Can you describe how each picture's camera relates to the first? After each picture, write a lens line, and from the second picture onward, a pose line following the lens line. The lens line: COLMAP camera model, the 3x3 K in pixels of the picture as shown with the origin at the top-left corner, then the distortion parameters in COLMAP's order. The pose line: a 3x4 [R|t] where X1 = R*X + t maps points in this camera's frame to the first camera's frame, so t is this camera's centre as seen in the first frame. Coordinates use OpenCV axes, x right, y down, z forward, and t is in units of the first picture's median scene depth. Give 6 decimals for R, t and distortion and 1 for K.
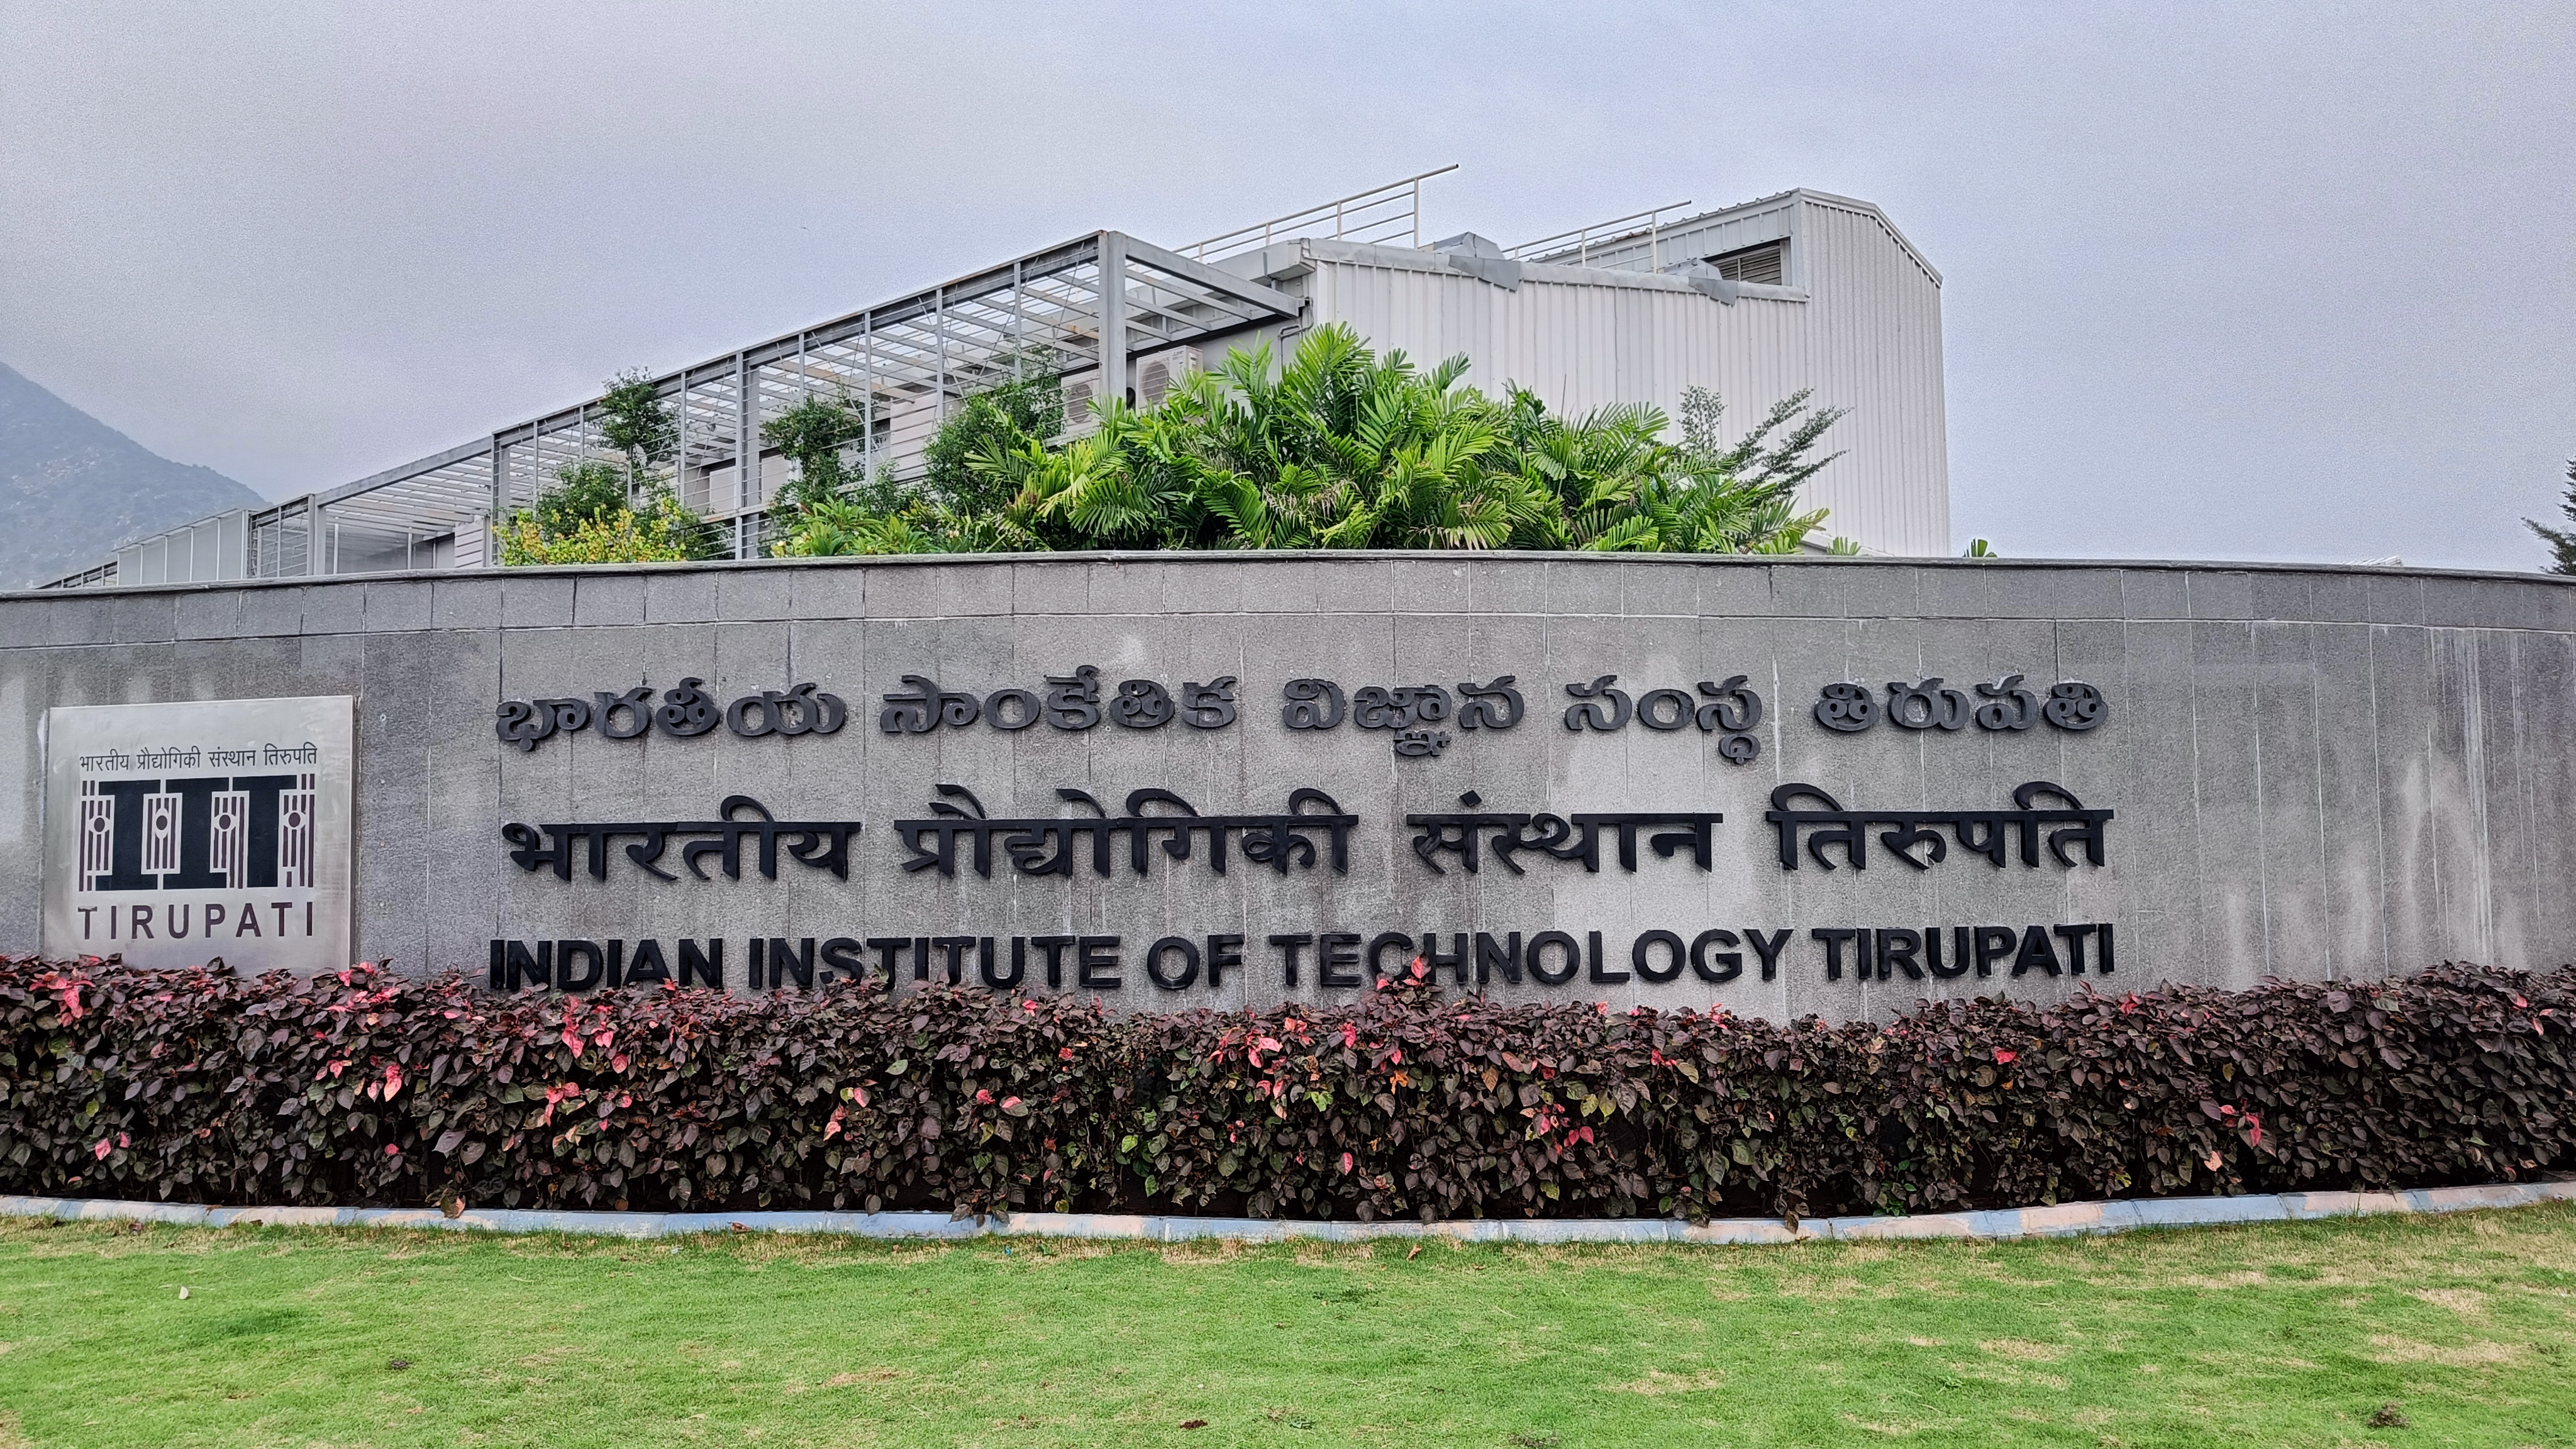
lens RADIAL K [[1785.5, 0, 1283.6], [0, 1785.5, 724.3], [0, 0, 1]] dist [0.013661, -0.001260]
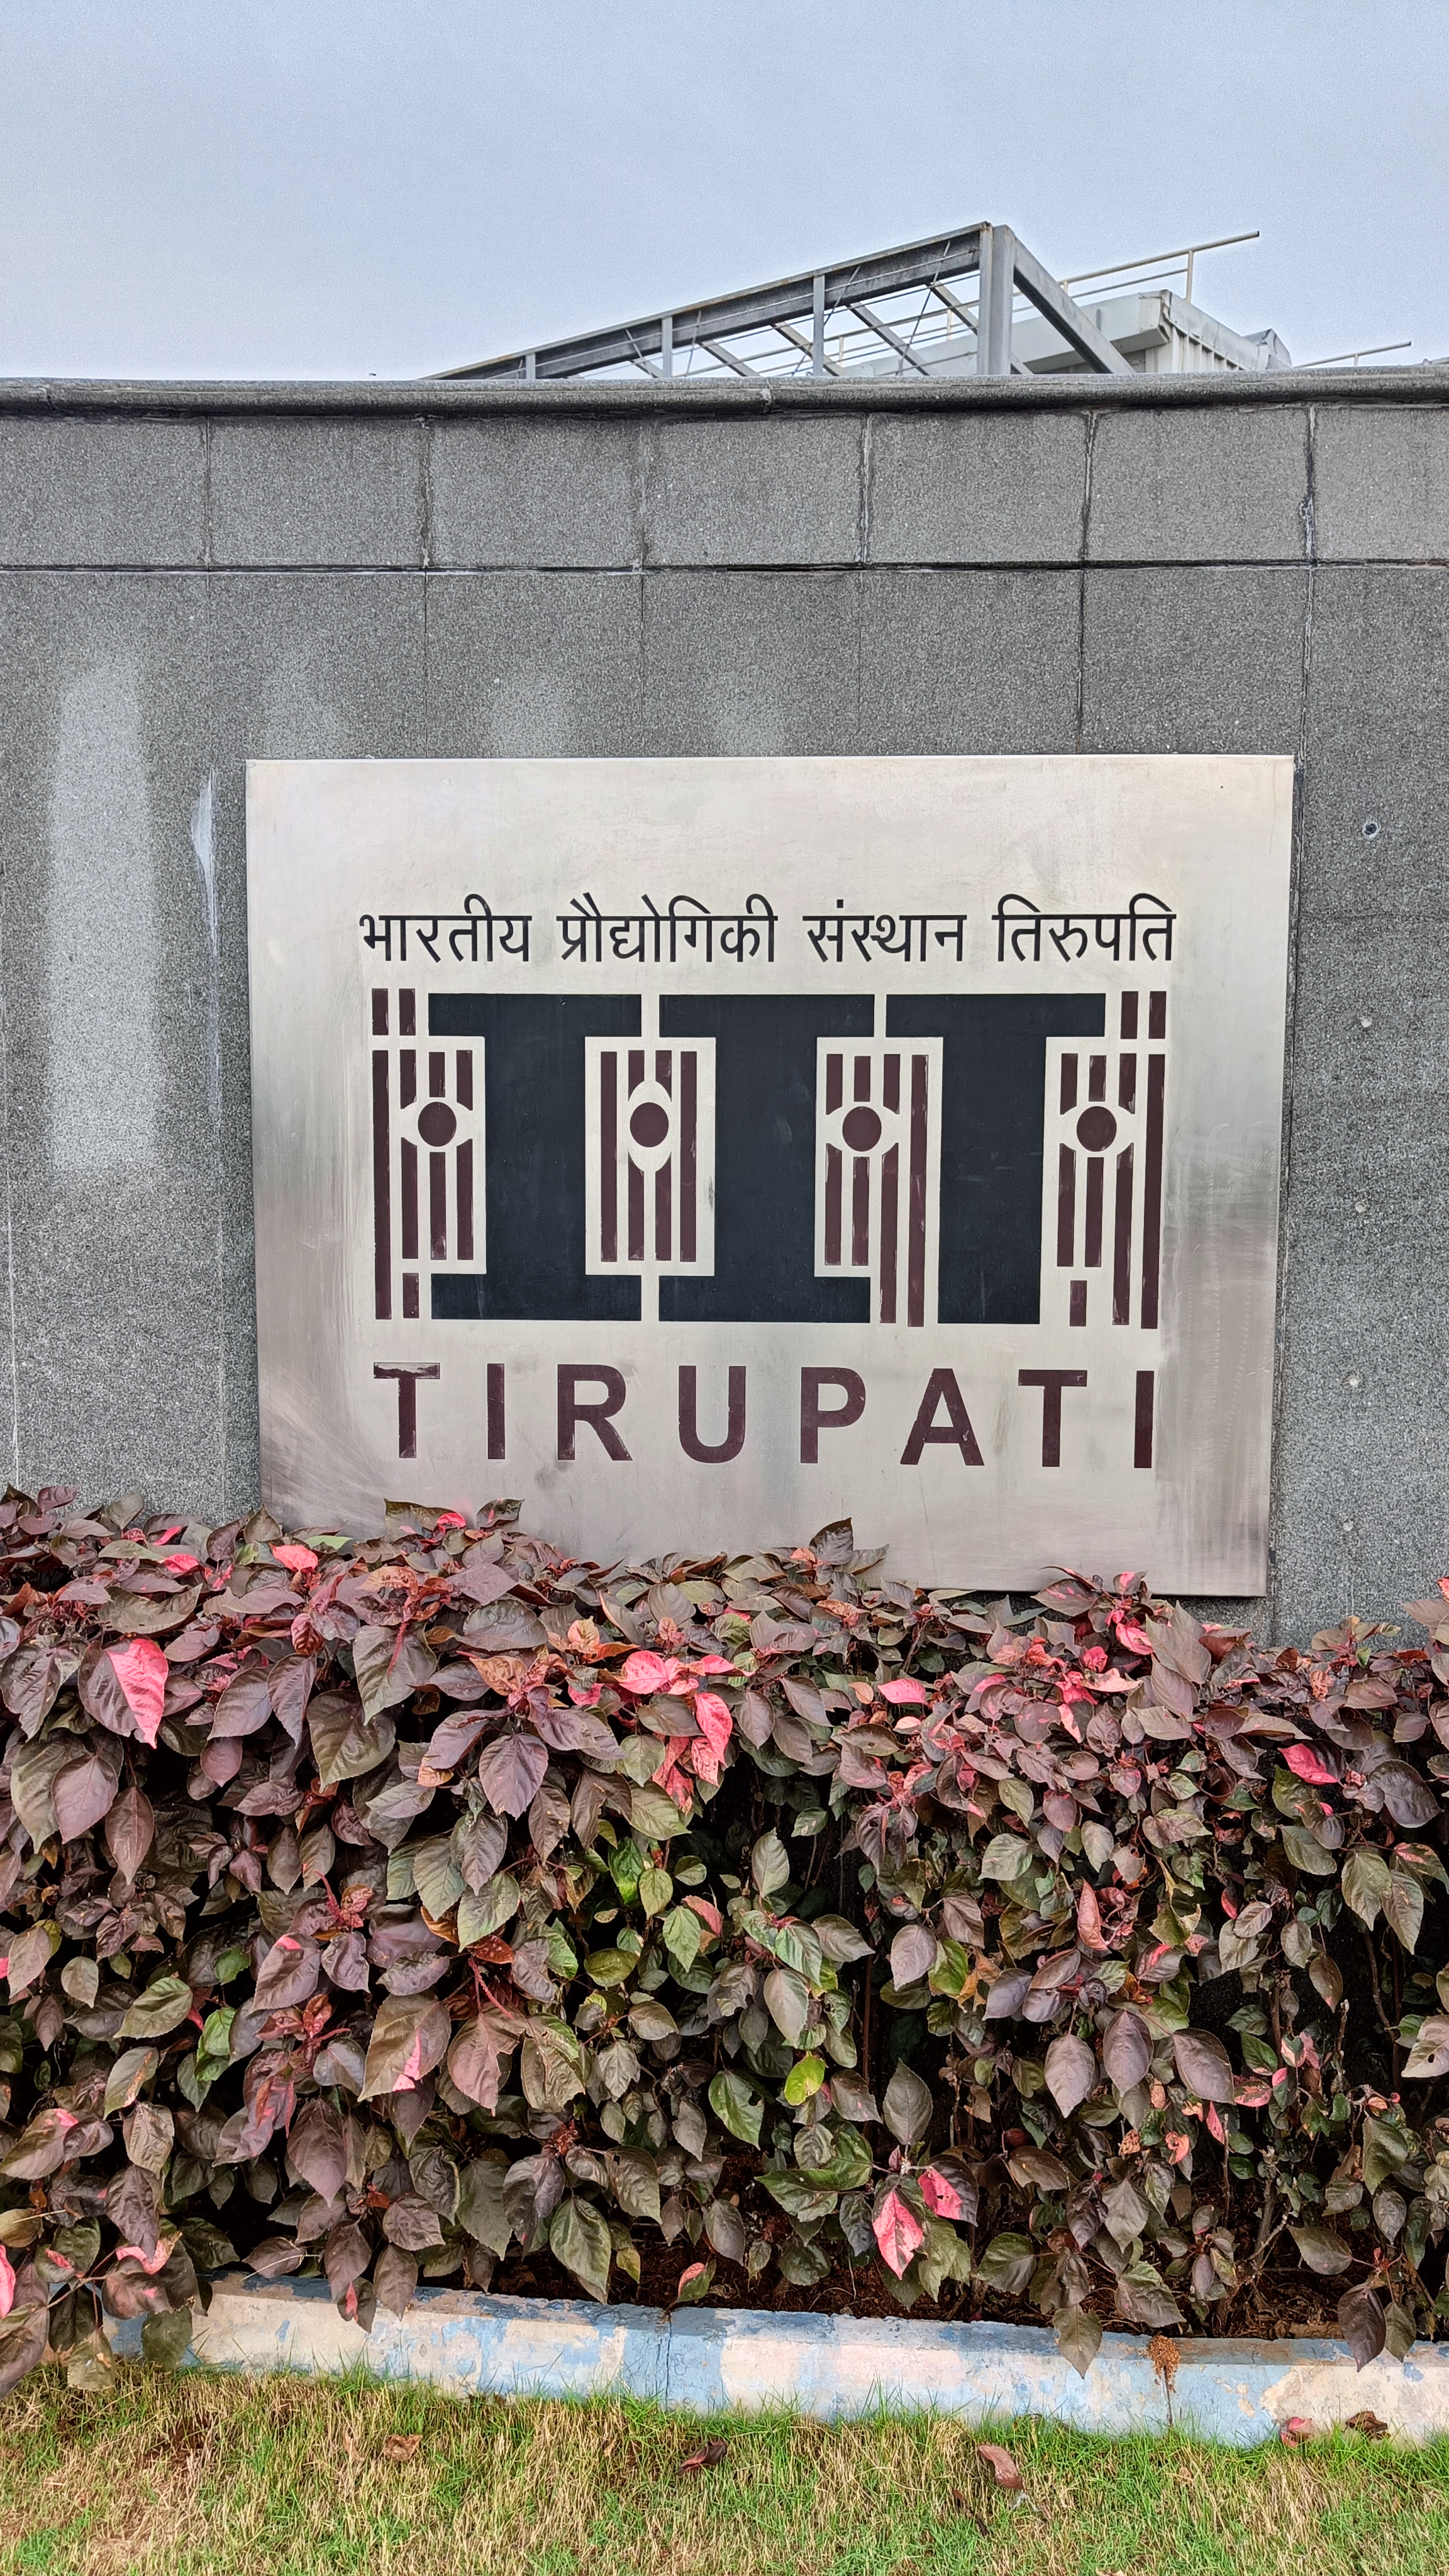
lens RADIAL K [[1785.5, 0, 730.1], [0, 1785.5, 1286.5], [0, 0, 1]] dist [0.013661, -0.001260]
pose [[0.989793, 0.012657, 0.141947, -0.658909], [-0.035387, 0.986680, 0.158776, 0.031233], [-0.138047, -0.162179, 0.977057, 0.668057]]
